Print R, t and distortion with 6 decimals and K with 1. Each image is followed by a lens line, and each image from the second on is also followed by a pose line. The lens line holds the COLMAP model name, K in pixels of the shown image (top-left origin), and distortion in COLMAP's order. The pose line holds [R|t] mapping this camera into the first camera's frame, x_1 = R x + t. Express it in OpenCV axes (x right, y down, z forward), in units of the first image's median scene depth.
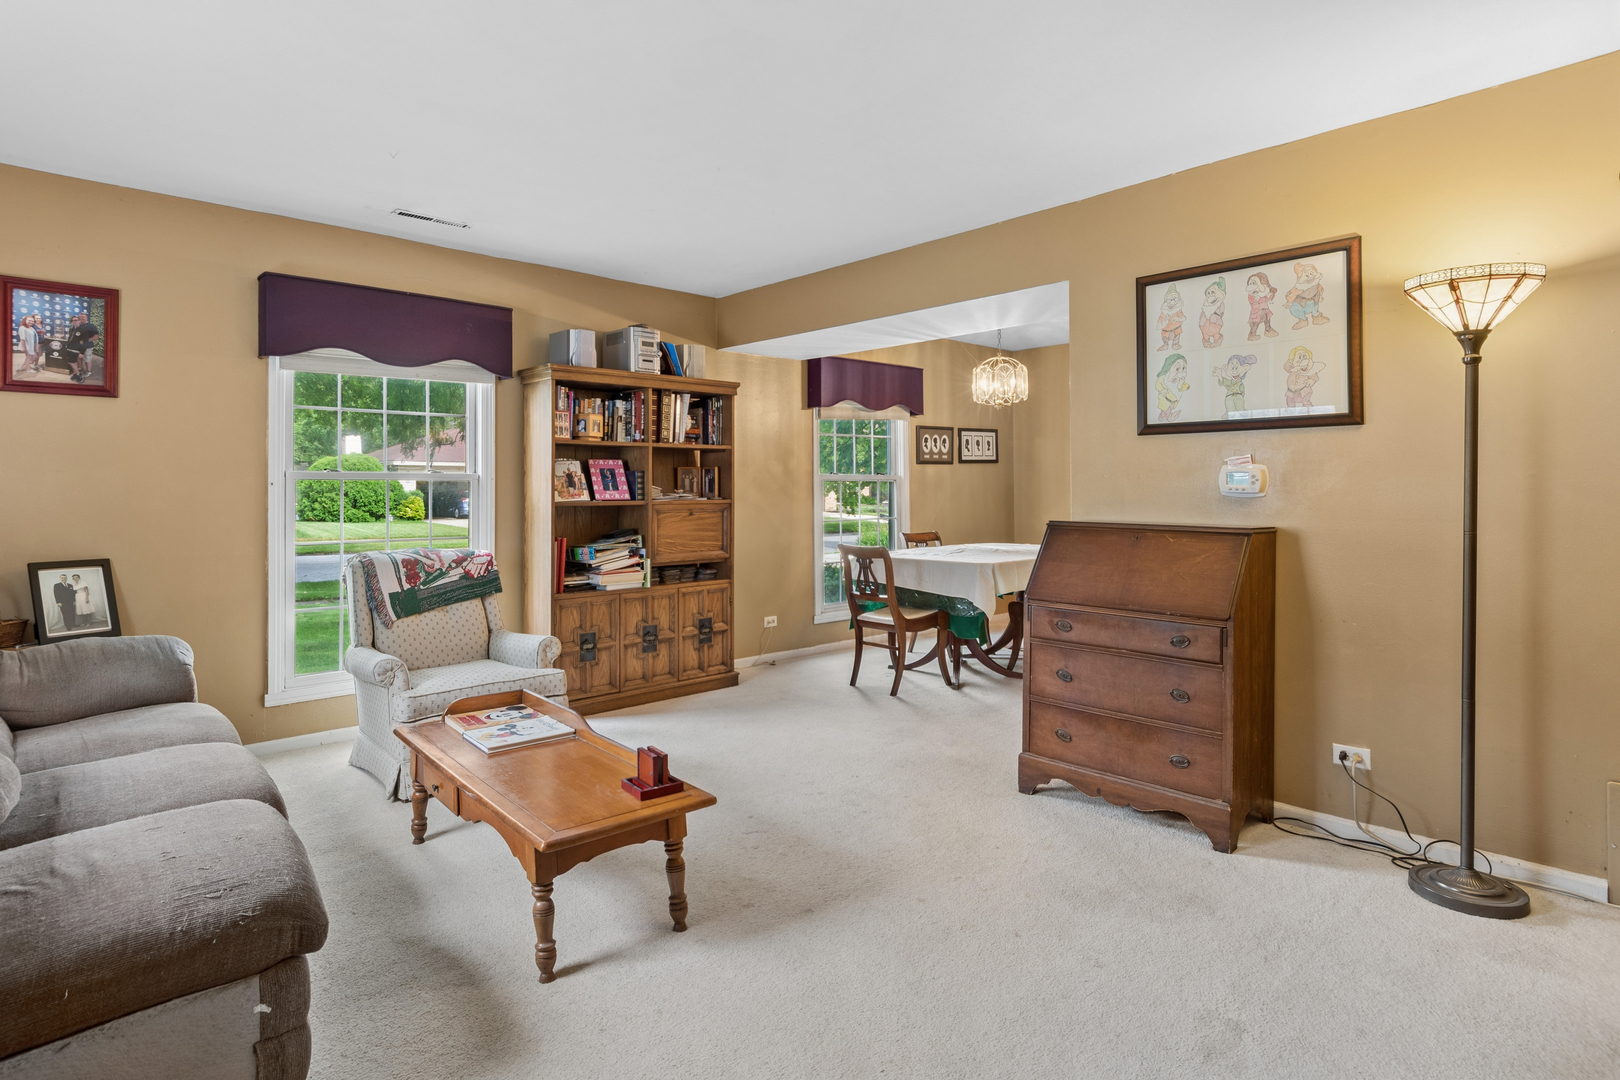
lens RADIAL K [[863.6, 0, 791.8], [0, 863.6, 483.3], [0, 0, 1]] dist [0.003556, -0.000944]
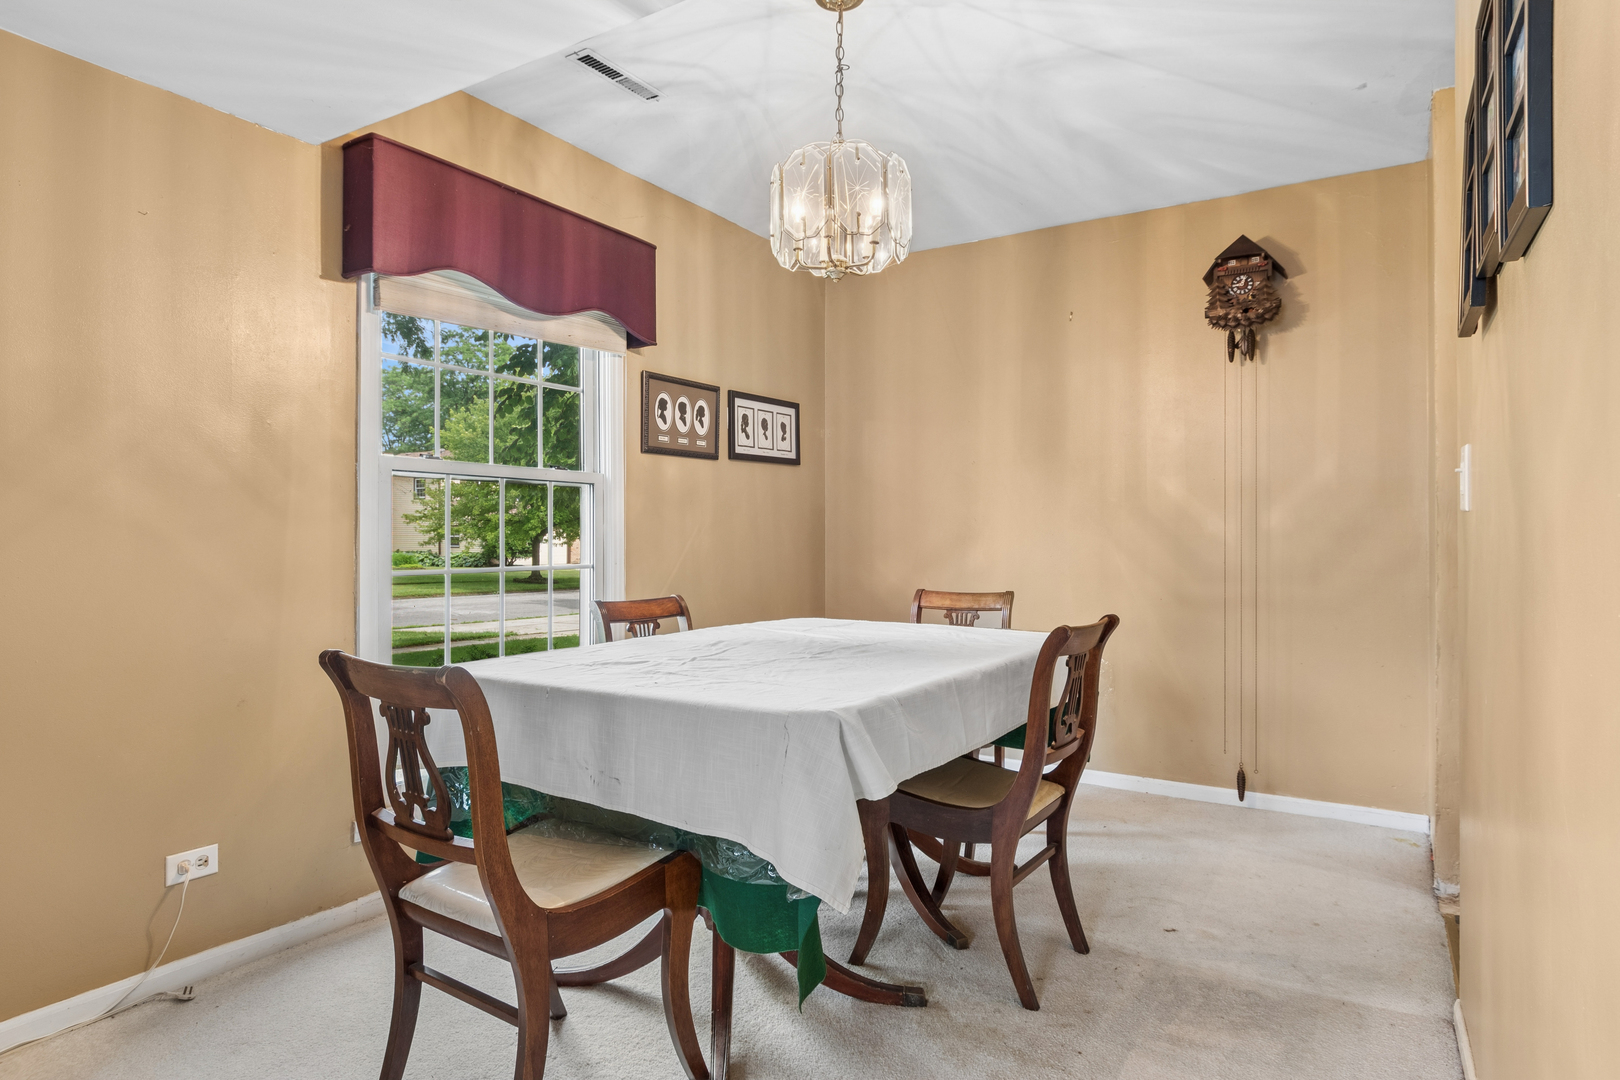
lens RADIAL K [[882.8, 0, 805.9], [0, 882.8, 538.8], [0, 0, 1]] dist [-0.000700, -0.000111]
pose [[0.959694, 0.008108, 0.280931, 0.096638], [-0.009133, 0.999956, 0.002341, 0.023390], [-0.280899, -0.004812, 0.959725, 0.517377]]
